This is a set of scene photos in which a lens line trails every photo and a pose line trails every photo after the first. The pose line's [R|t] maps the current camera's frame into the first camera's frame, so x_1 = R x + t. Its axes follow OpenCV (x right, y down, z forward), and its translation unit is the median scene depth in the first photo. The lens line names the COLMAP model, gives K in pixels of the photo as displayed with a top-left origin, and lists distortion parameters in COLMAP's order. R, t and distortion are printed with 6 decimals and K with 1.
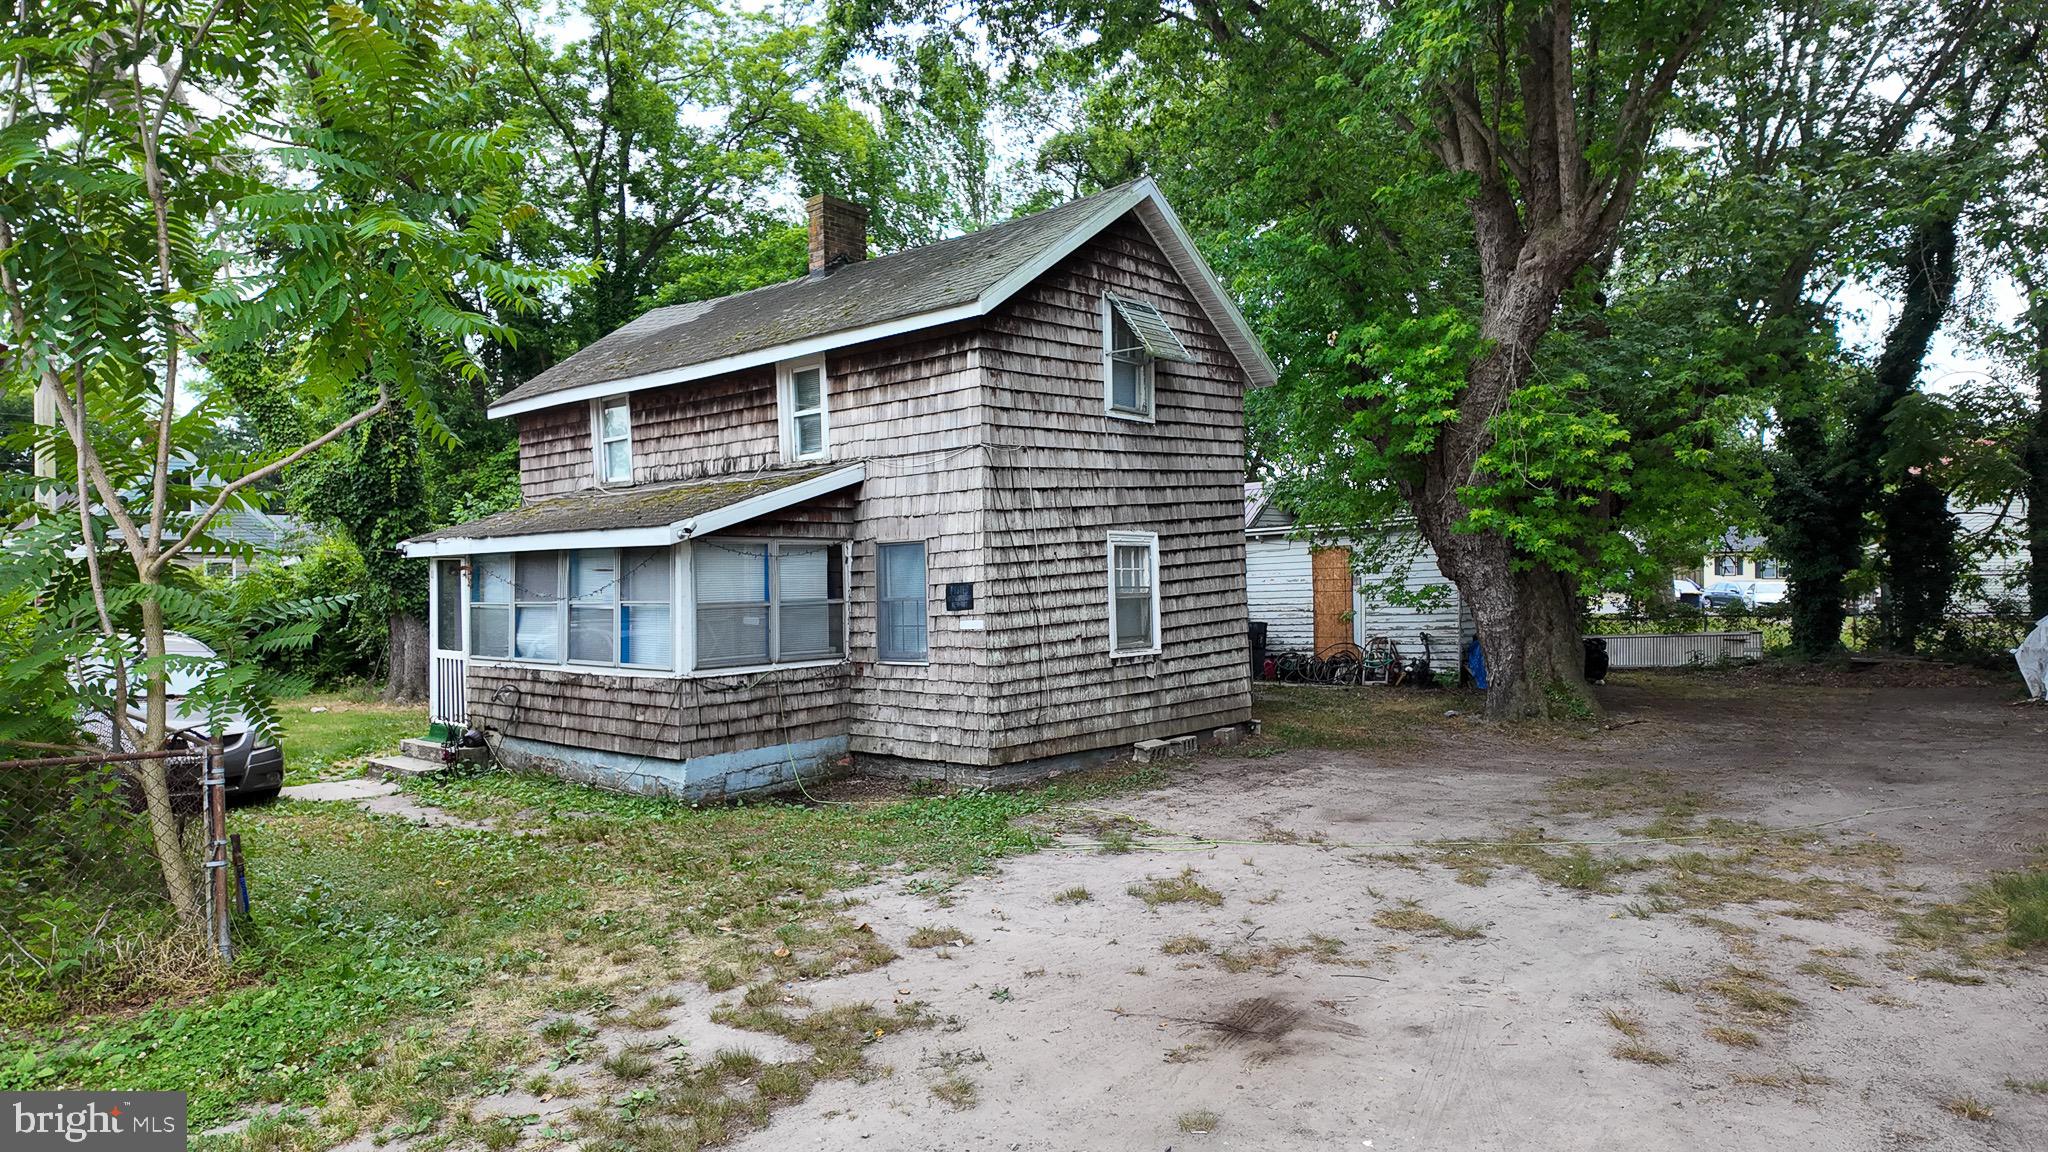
lens RADIAL K [[1189.5, 0, 1027.9], [0, 1189.5, 575.5], [0, 0, 1]] dist [0.140194, -0.227161]
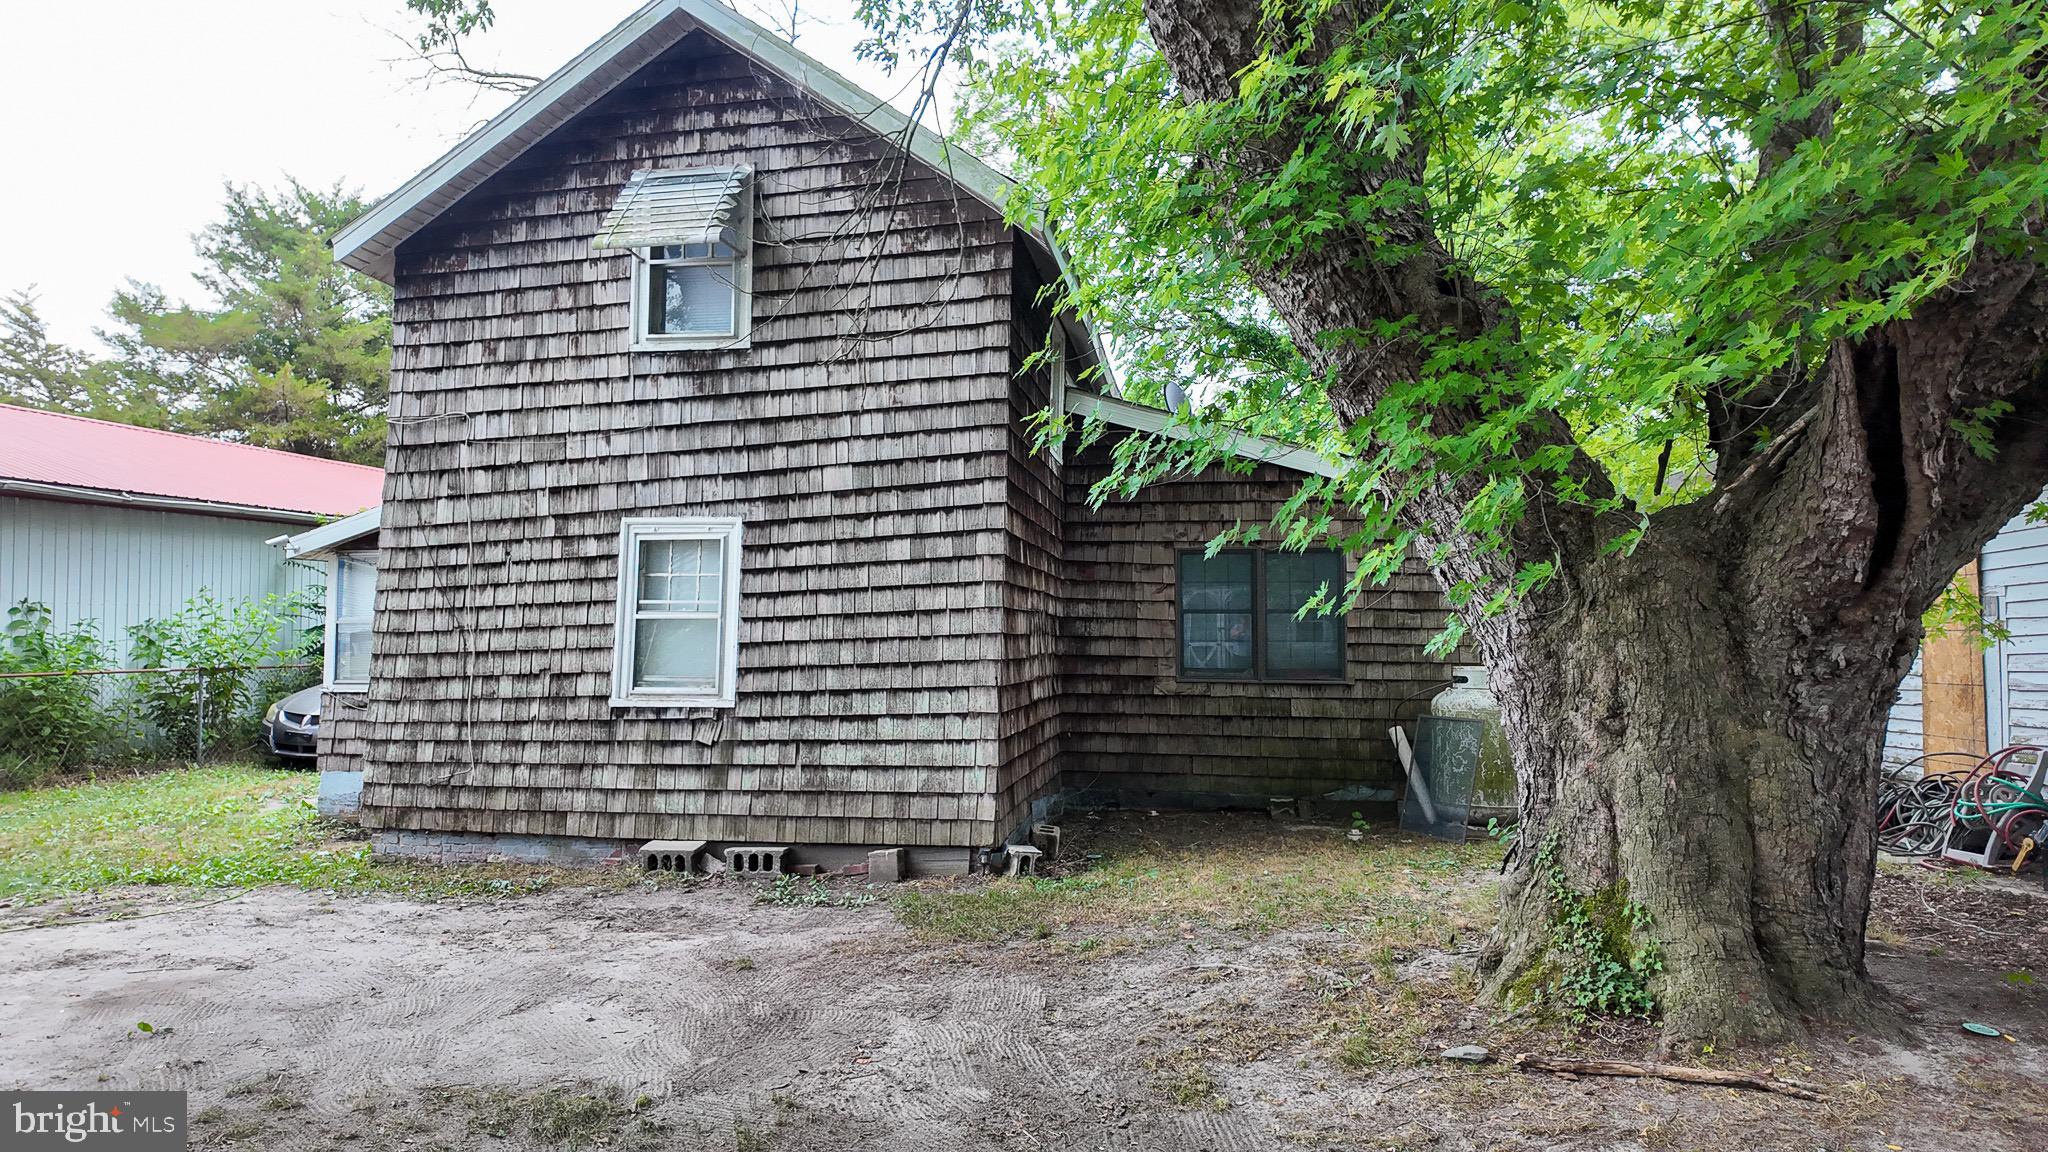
lens RADIAL K [[1189.5, 0, 1027.9], [0, 1189.5, 575.5], [0, 0, 1]] dist [0.140194, -0.227161]
pose [[0.520633, -0.027263, -0.853345, 0.782999], [-0.004844, 0.999380, -0.034884, 0.018111], [0.853767, 0.022296, 0.520178, 0.848388]]
